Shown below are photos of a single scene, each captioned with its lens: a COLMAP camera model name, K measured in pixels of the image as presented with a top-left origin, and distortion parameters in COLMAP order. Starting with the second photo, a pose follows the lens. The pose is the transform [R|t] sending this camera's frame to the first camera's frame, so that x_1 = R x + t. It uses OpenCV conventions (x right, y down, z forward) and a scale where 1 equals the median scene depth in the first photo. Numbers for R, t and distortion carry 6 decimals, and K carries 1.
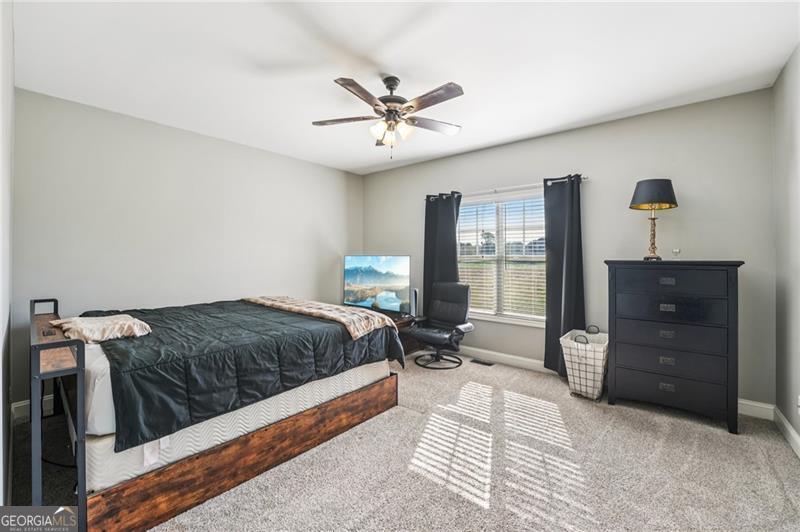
lens RADIAL K [[331.8, 0, 398.1], [0, 331.8, 257.2], [0, 0, 1]] dist [-0.020499, 0.000050]
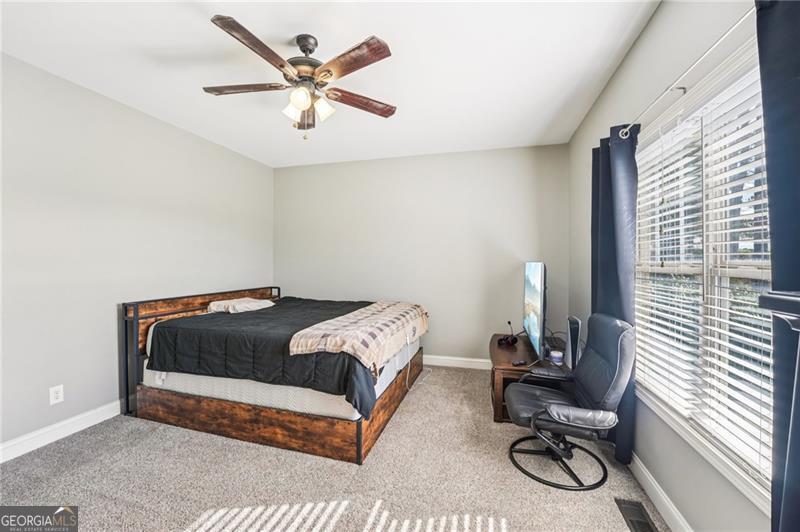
lens RADIAL K [[327.1, 0, 400.0], [0, 327.1, 266.0], [0, 0, 1]] dist [-0.026248, -0.000156]
pose [[0.411440, 0.013183, -0.911341, 0.801901], [-0.003661, 0.999911, 0.012812, -0.006255], [0.911429, -0.001935, 0.411452, 0.913276]]
